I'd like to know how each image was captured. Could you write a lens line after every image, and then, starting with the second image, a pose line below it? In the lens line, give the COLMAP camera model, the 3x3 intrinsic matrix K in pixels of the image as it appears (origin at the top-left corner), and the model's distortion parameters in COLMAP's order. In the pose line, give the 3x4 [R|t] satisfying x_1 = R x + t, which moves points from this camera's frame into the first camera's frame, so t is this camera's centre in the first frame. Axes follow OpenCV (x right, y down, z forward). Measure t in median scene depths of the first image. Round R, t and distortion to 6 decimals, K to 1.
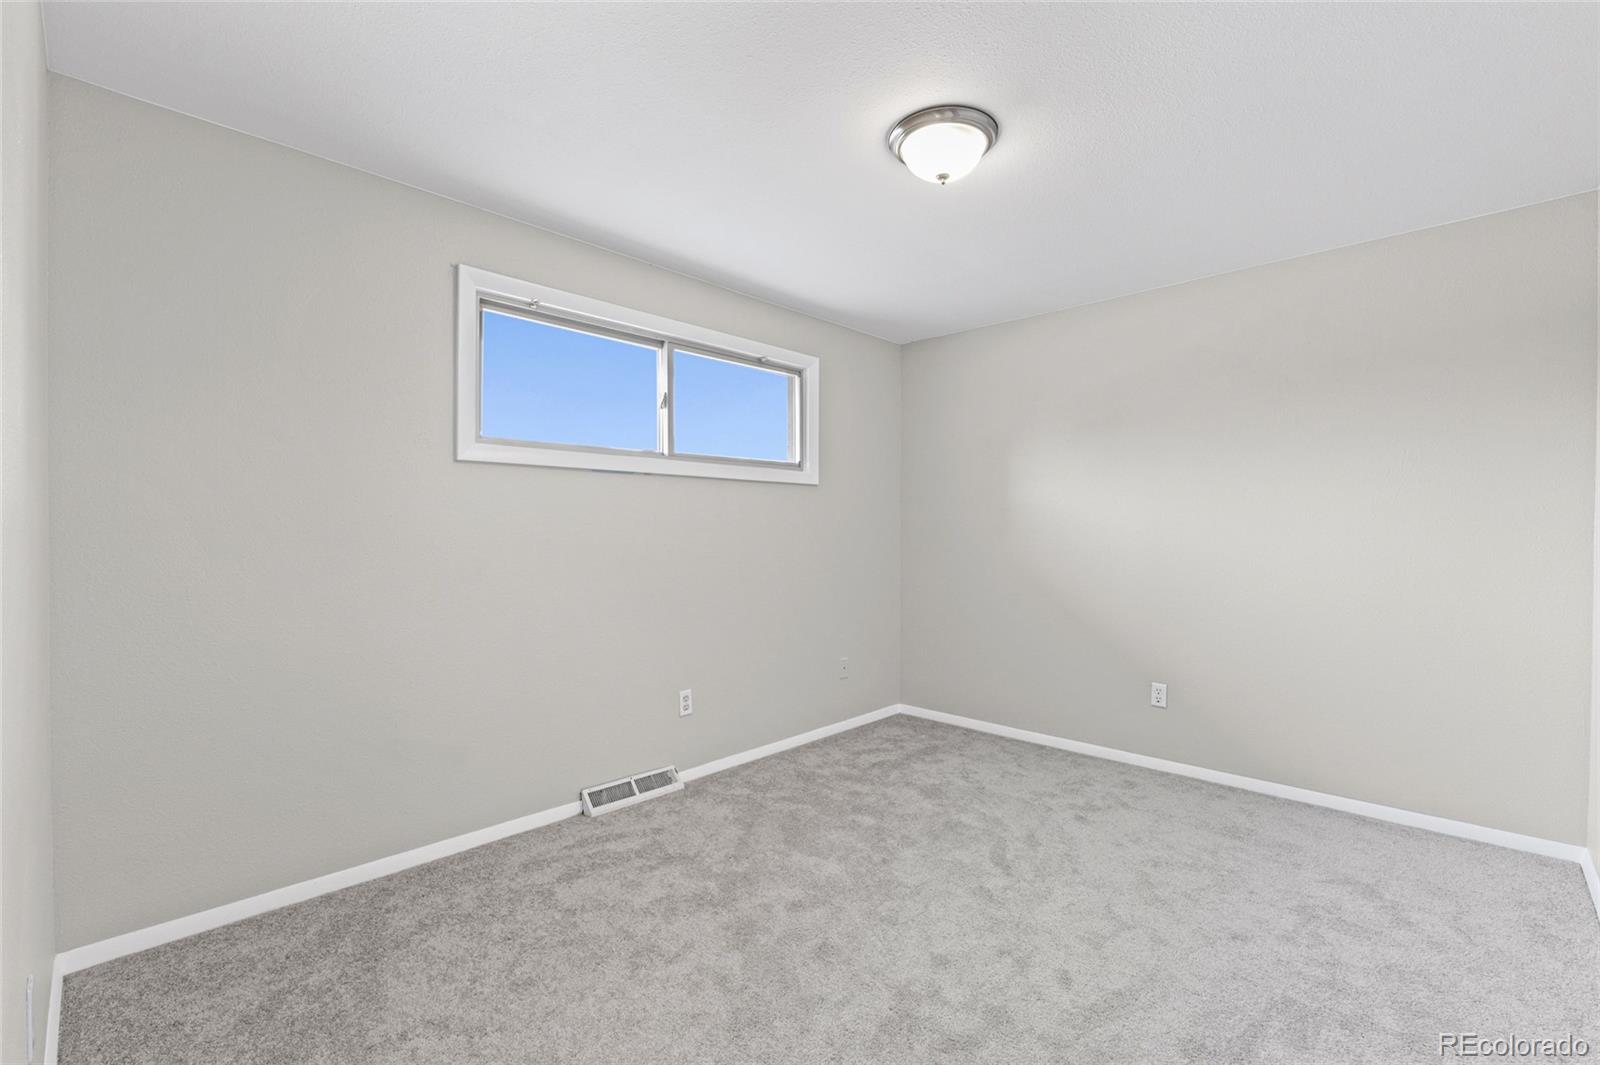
lens RADIAL K [[700.4, 0, 799.3], [0, 700.4, 541.2], [0, 0, 1]] dist [-0.004732, -0.000388]
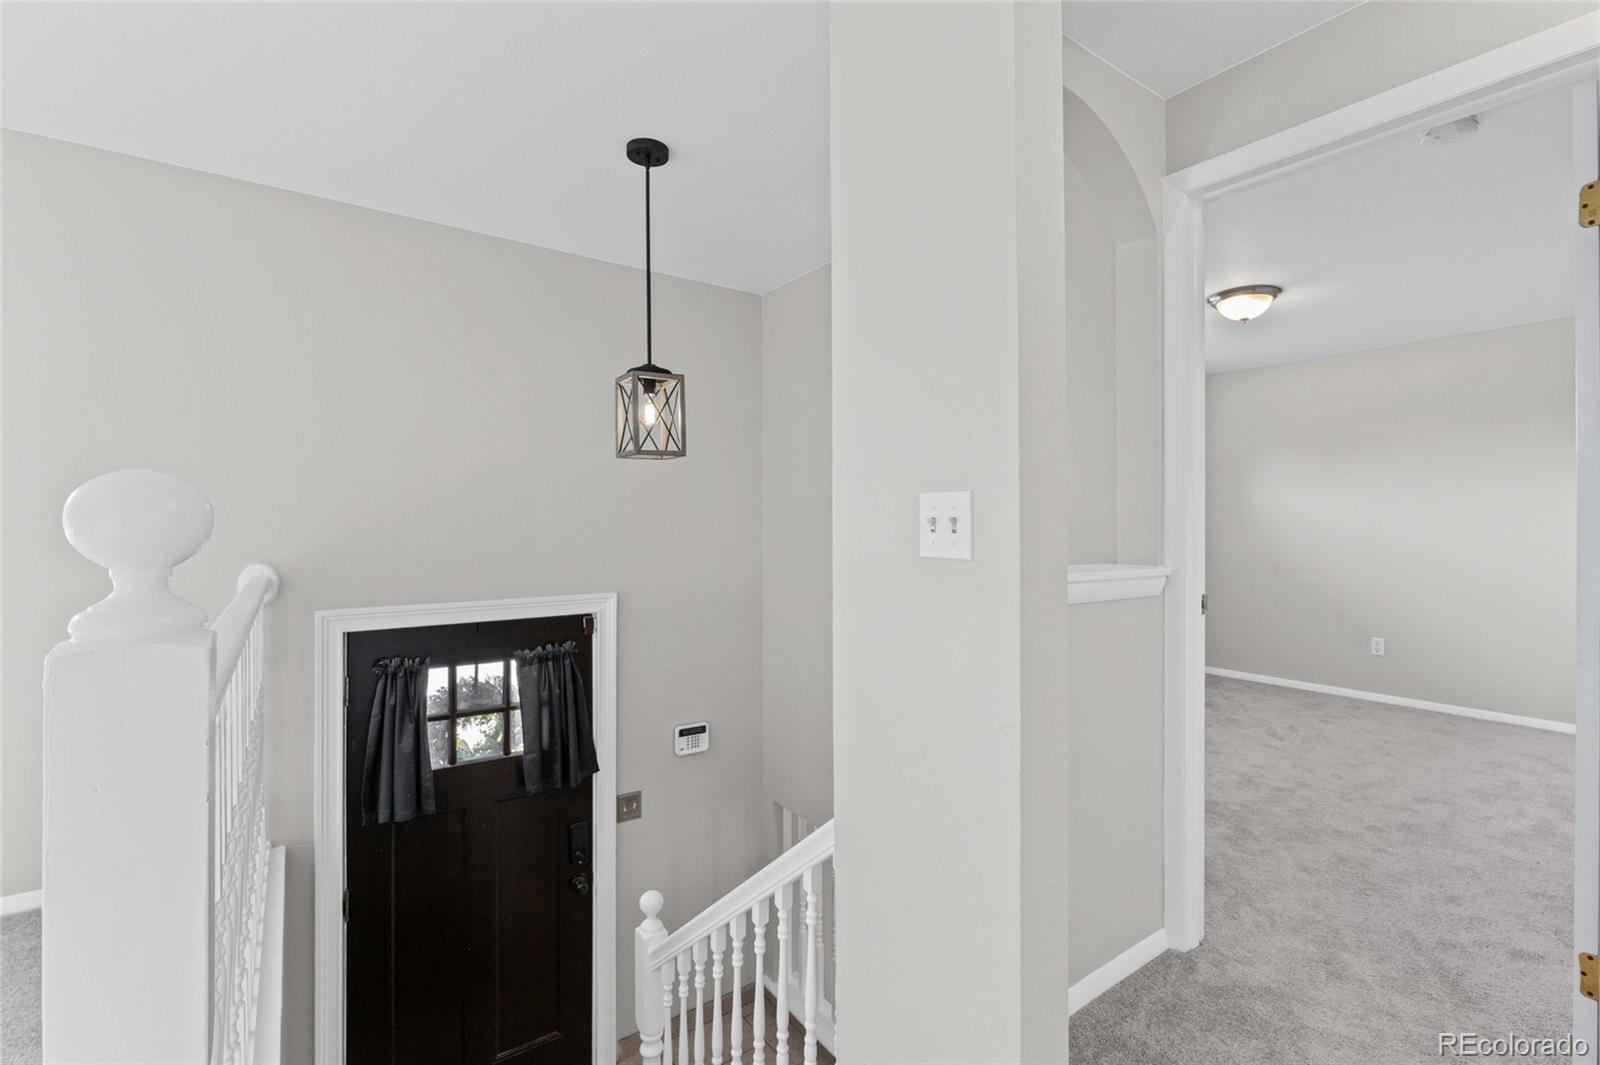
lens RADIAL K [[700.4, 0, 796.8], [0, 700.4, 523.0], [0, 0, 1]] dist [-0.004732, -0.000388]
pose [[0.983114, -0.001682, -0.182988, -0.573292], [-0.000985, 0.999895, -0.014483, -0.002430], [0.182993, 0.014419, 0.983009, -0.900043]]
